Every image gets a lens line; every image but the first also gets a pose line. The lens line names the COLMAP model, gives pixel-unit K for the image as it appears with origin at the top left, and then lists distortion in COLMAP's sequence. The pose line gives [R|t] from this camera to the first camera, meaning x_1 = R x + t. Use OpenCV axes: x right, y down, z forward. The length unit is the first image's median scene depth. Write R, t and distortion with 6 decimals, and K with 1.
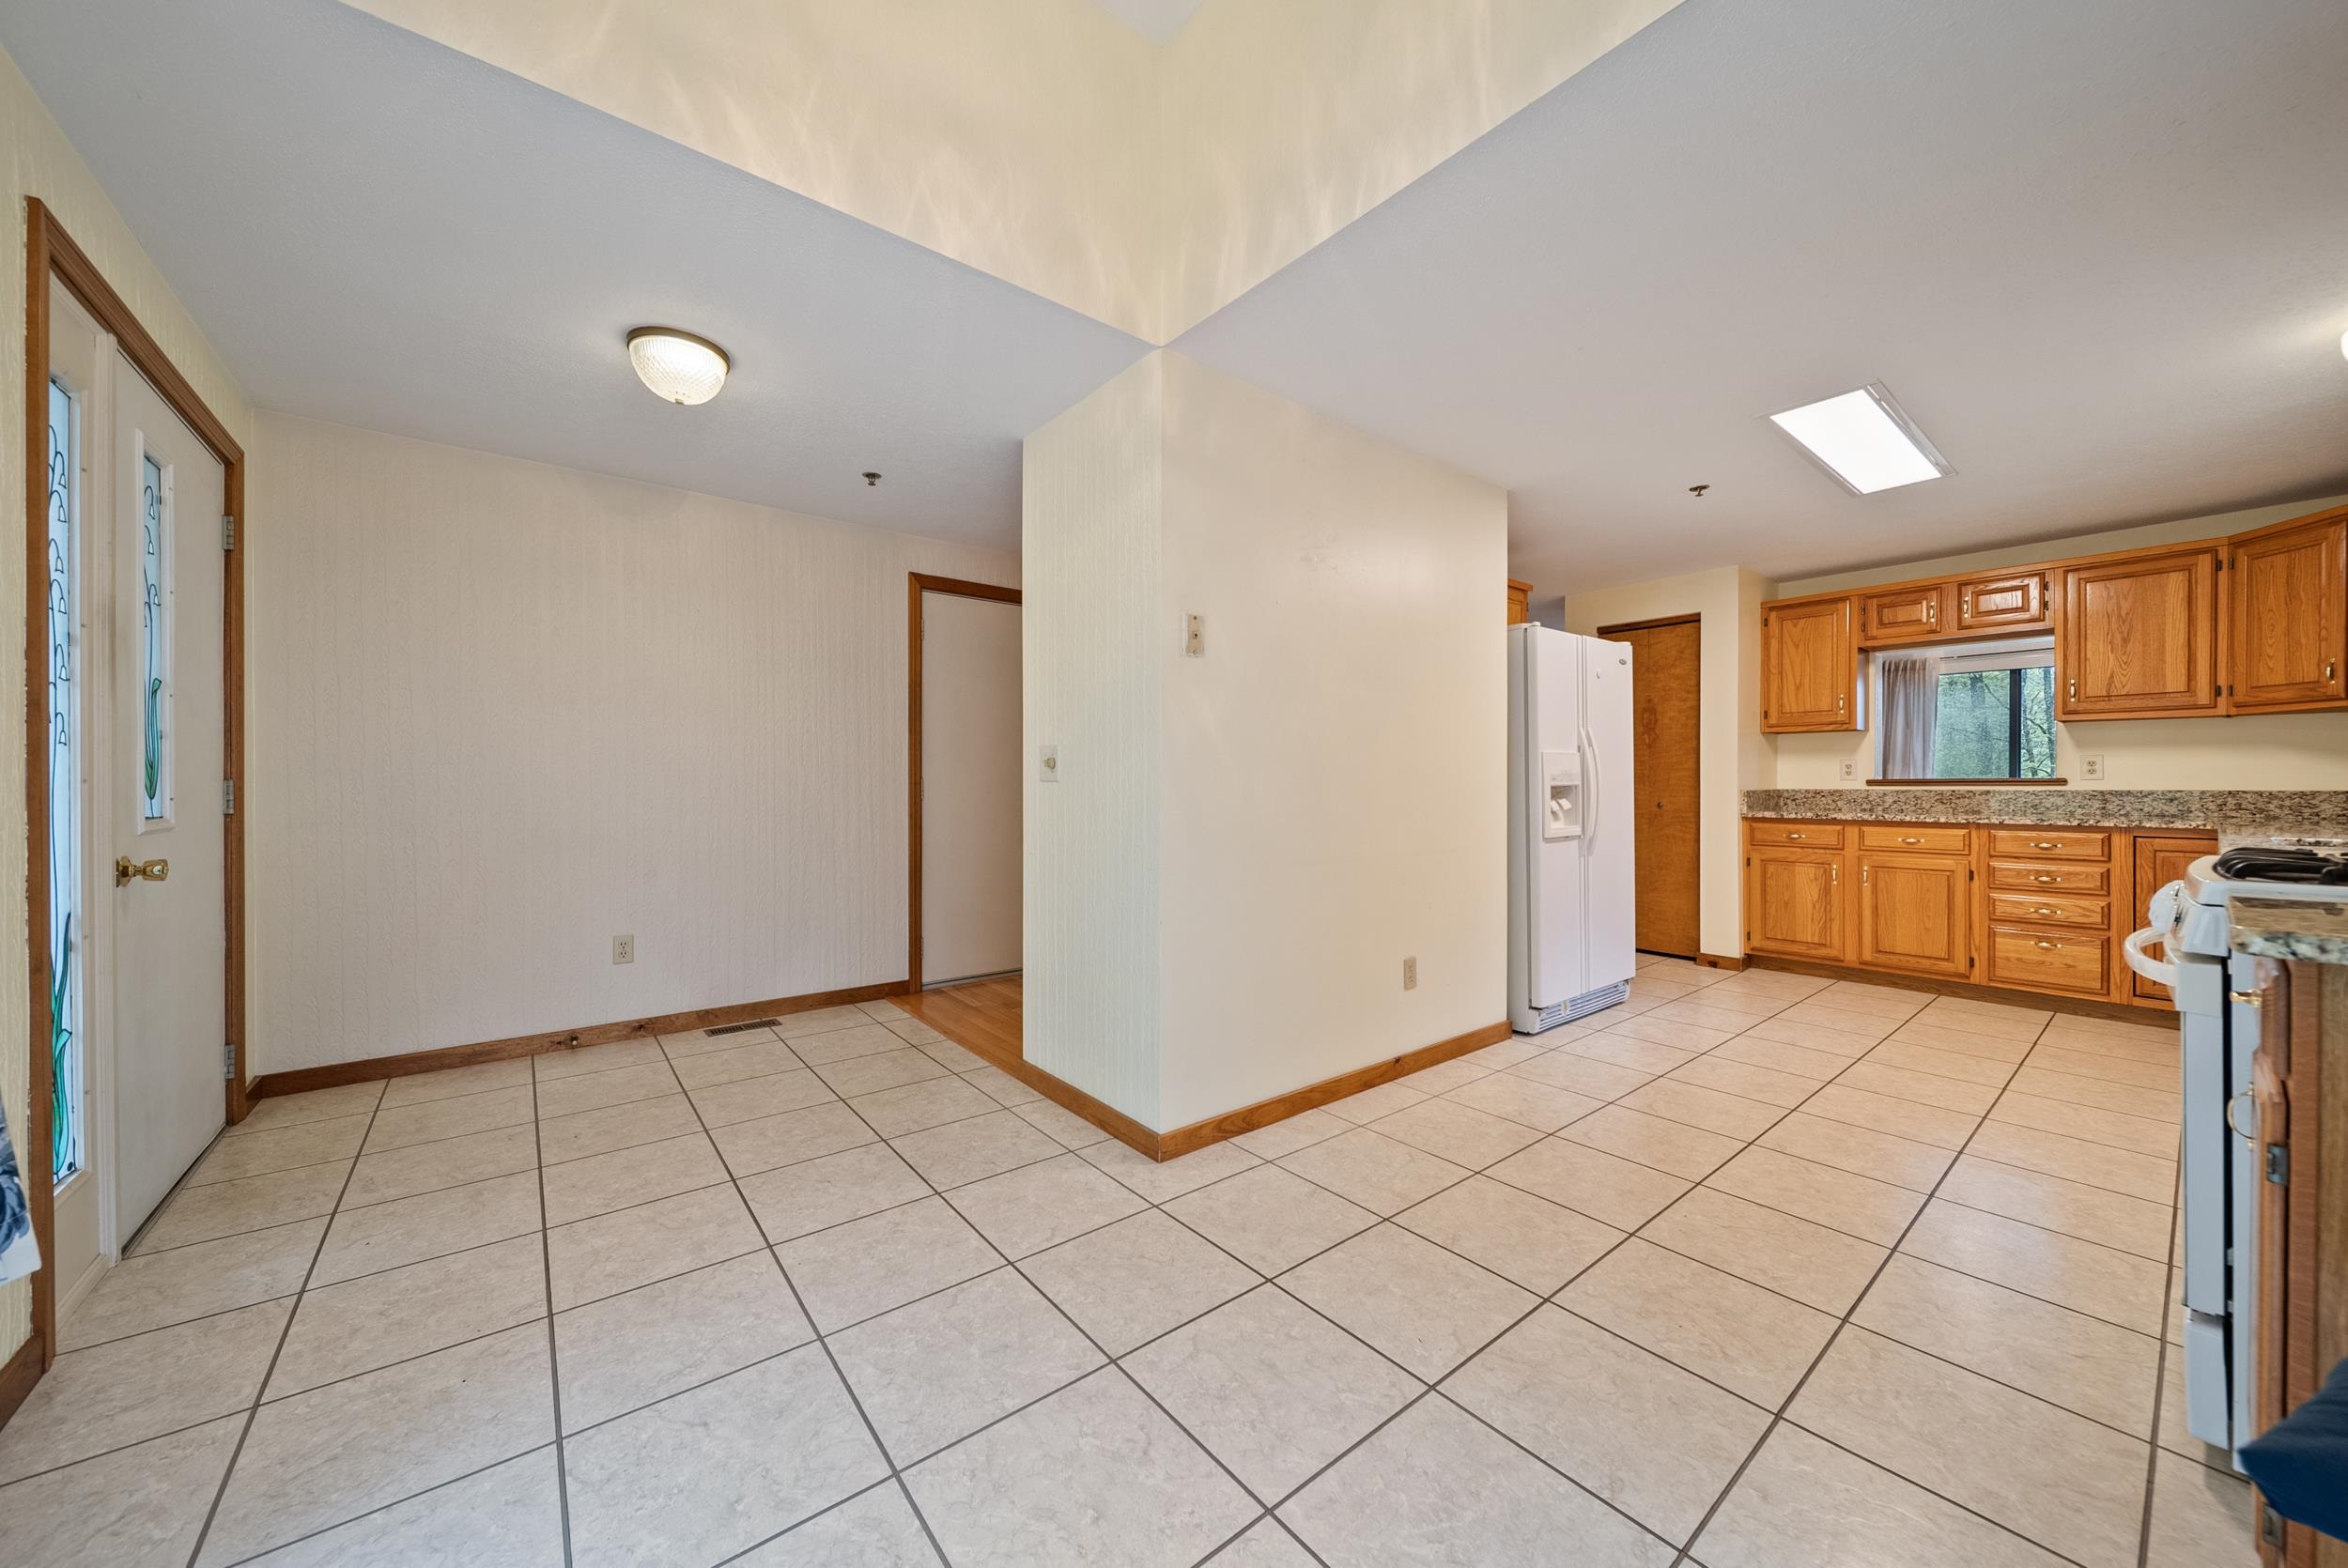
lens RADIAL K [[829.3, 0, 1175.9], [0, 829.3, 791.6], [0, 0, 1]] dist [-0.002084, -0.001064]
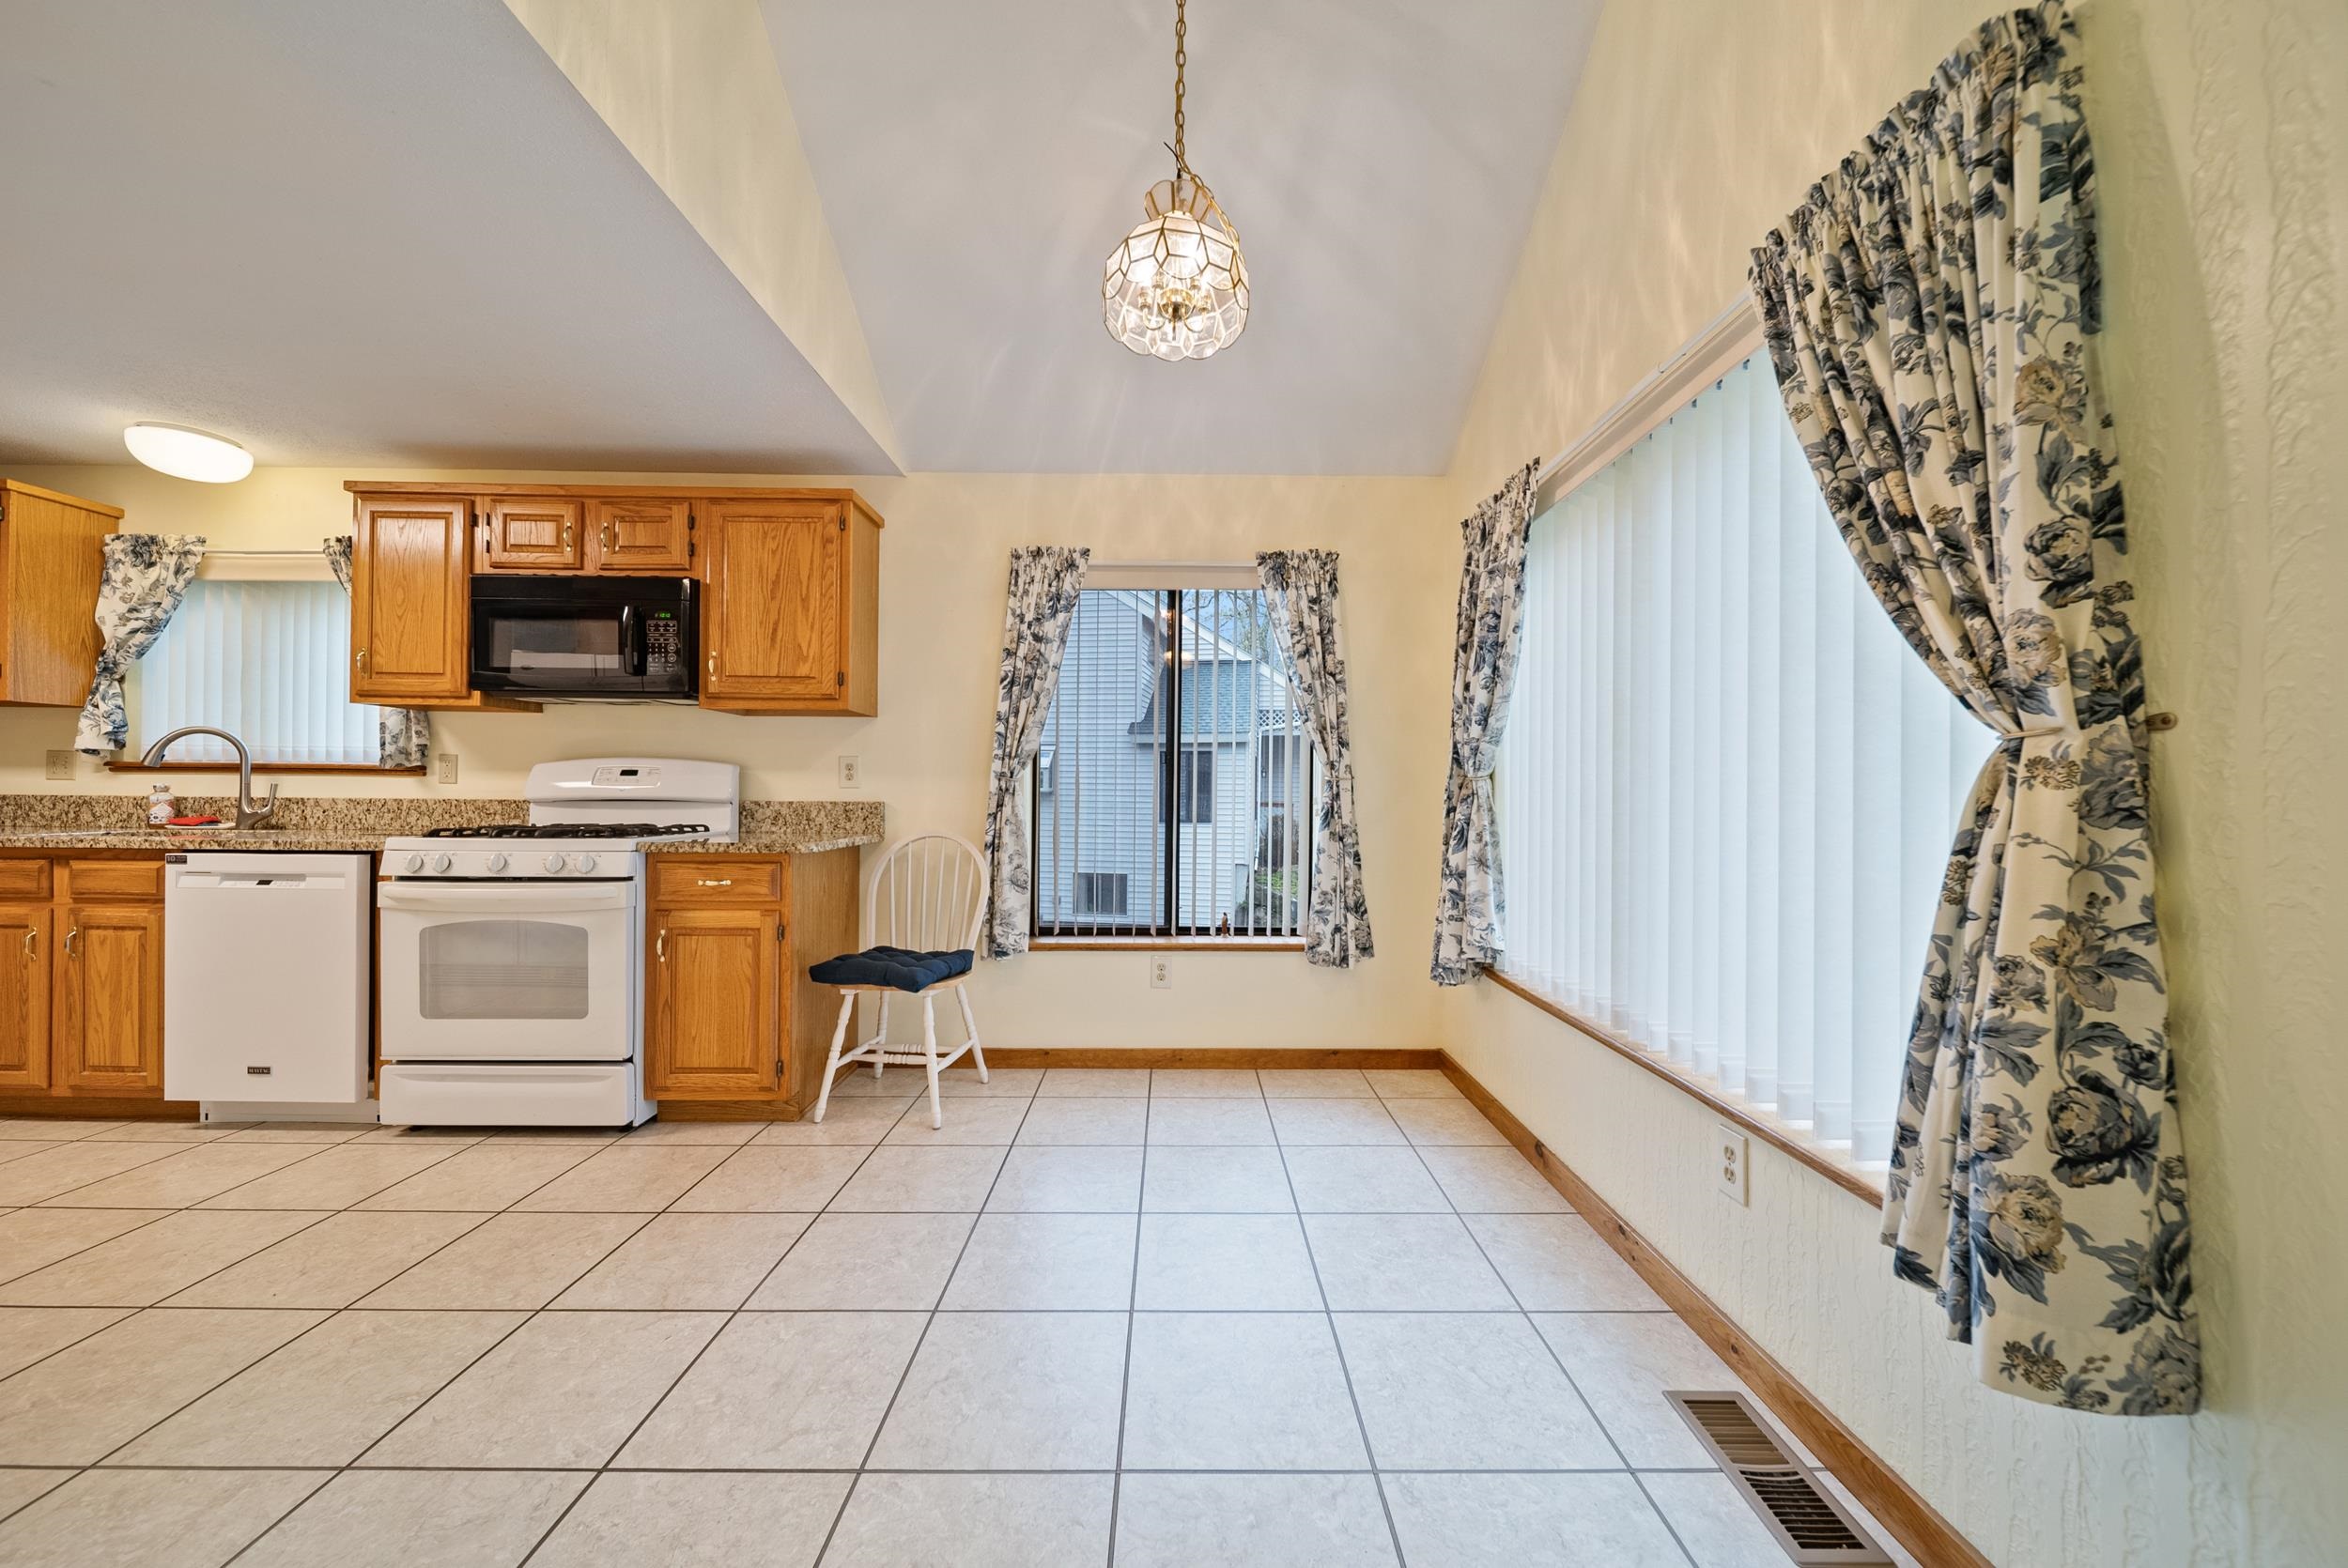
lens RADIAL K [[829.3, 0, 1182.3], [0, 829.3, 790.9], [0, 0, 1]] dist [-0.002084, -0.001064]
pose [[-0.786427, -0.003076, 0.617676, -0.317714], [-0.002025, 0.999995, 0.002402, -0.004598], [-0.617680, 0.000638, -0.786429, 0.541758]]
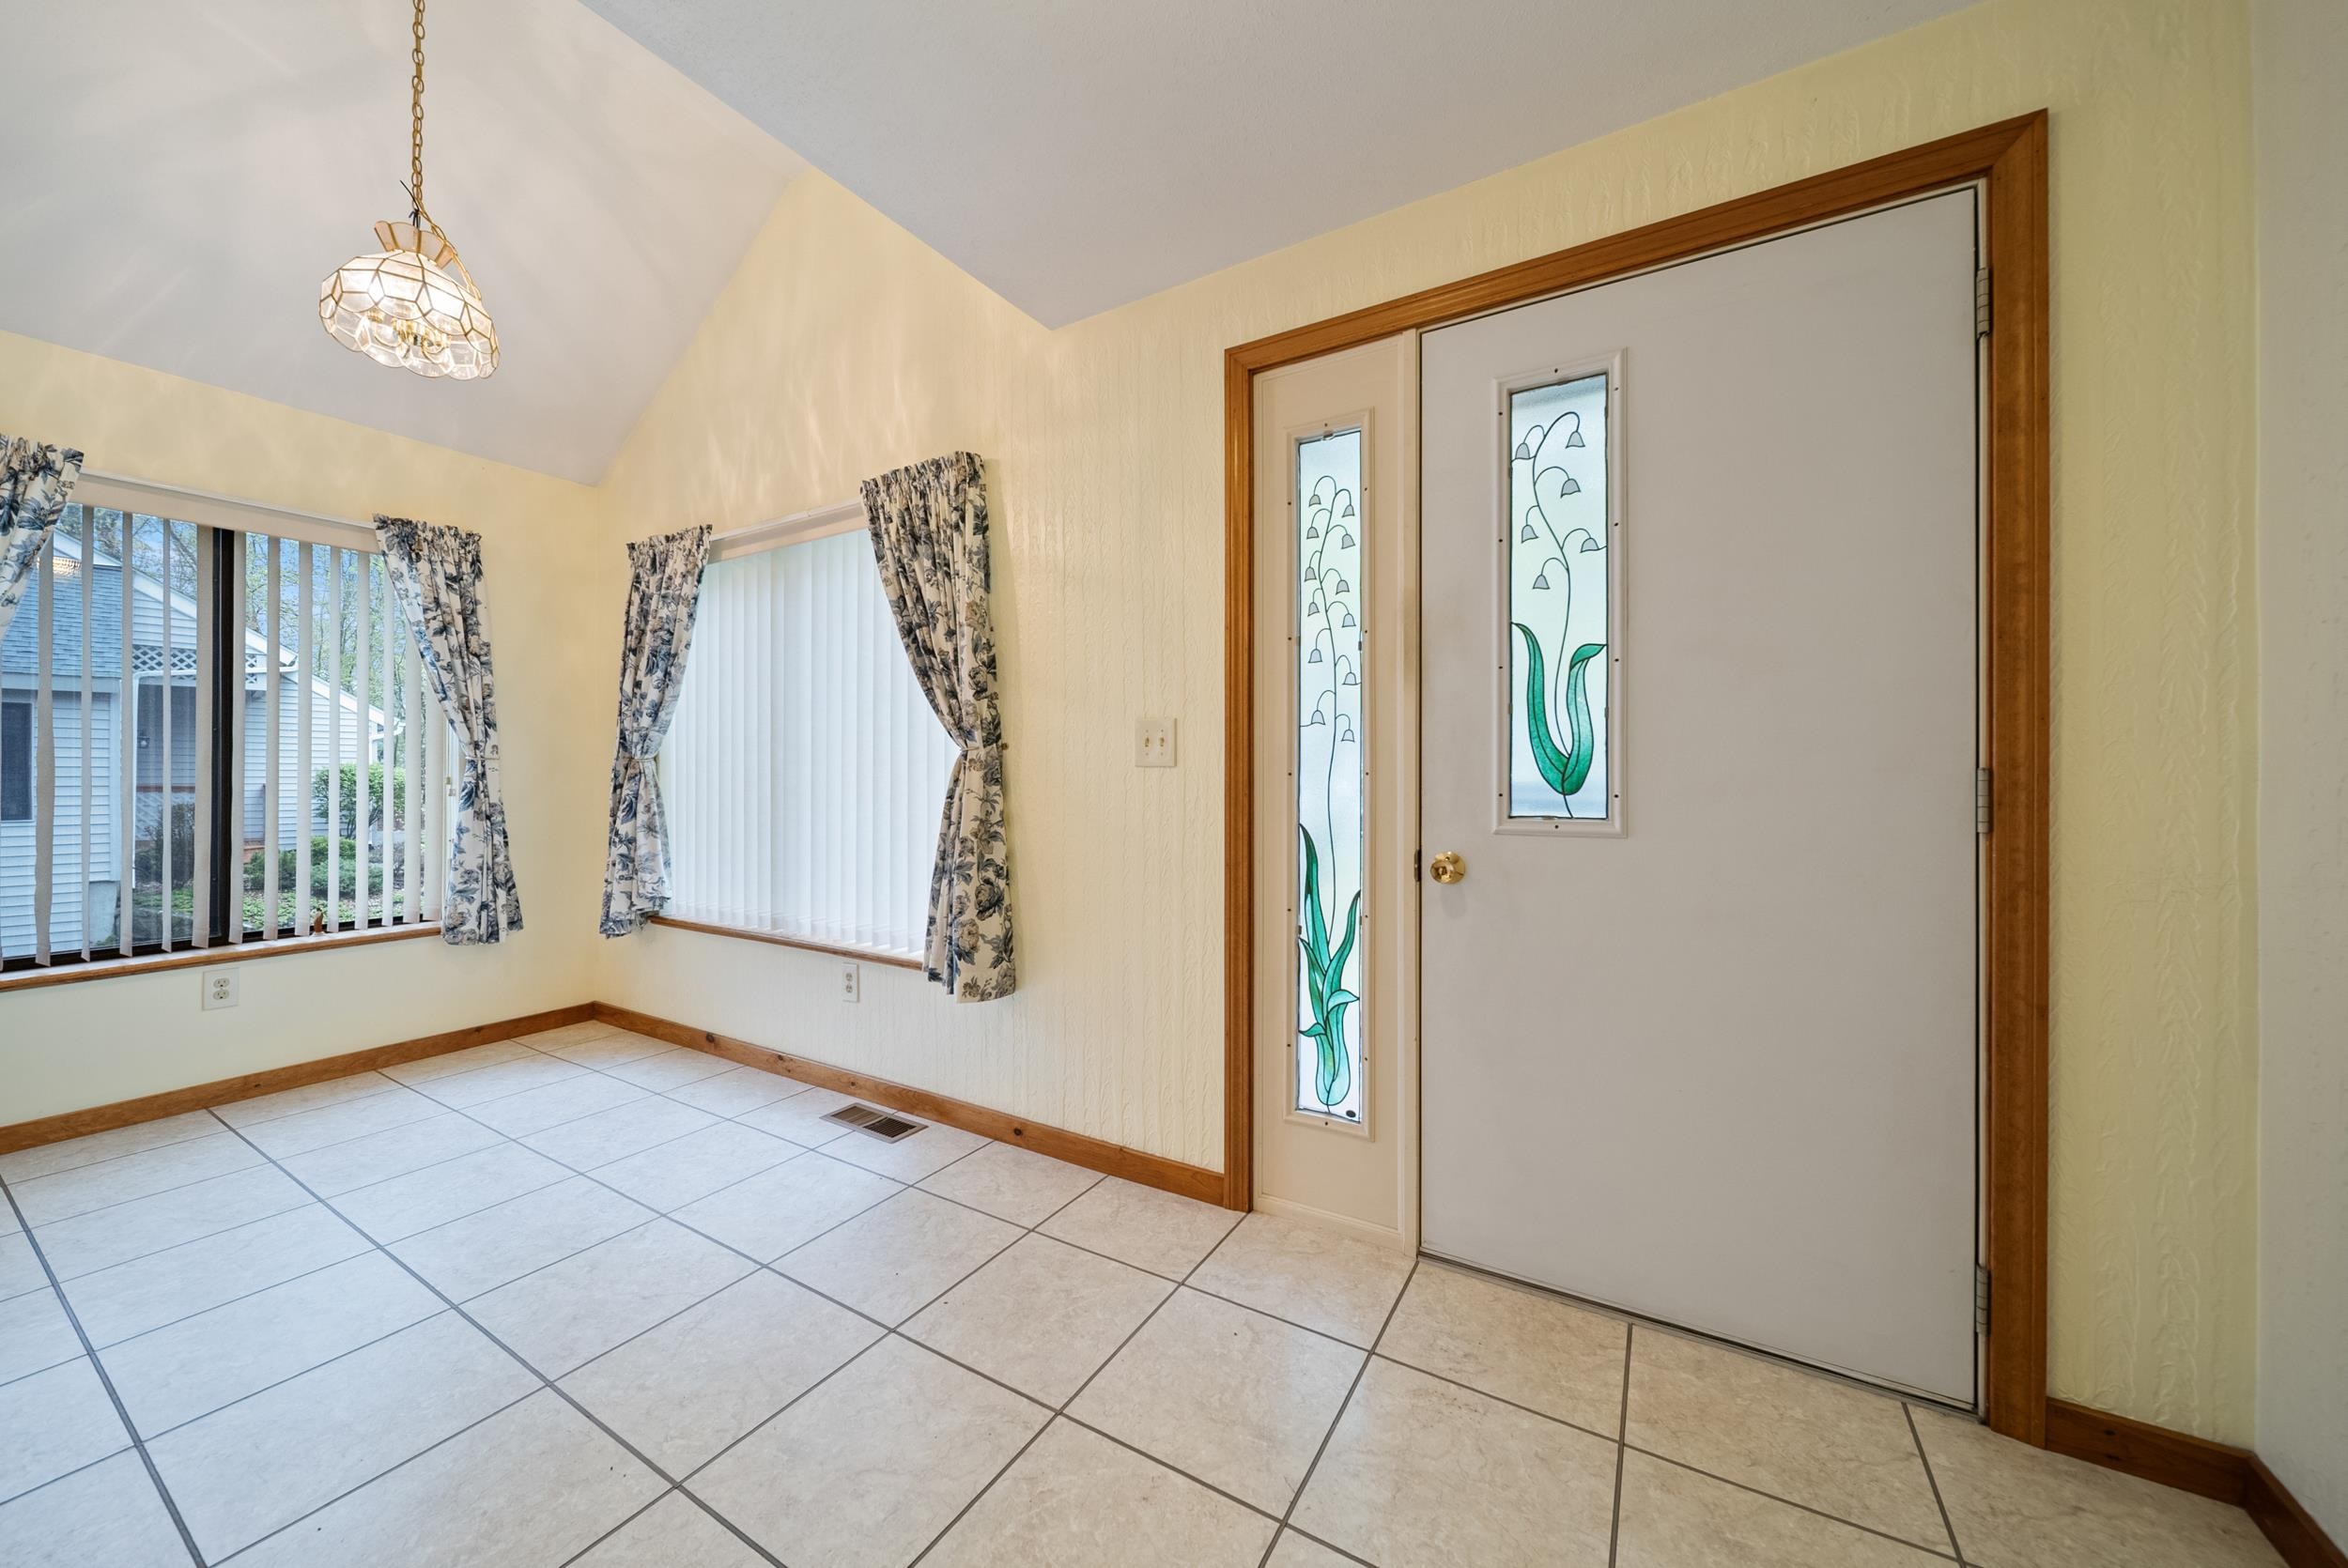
lens RADIAL K [[829.3, 0, 1169.6], [0, 829.3, 779.0], [0, 0, 1]] dist [-0.002084, -0.001064]
pose [[-0.936980, 0.000480, -0.349383, -0.289839], [-0.004029, 0.999918, 0.012179, -0.007025], [0.349360, 0.012819, -0.936901, 0.803290]]
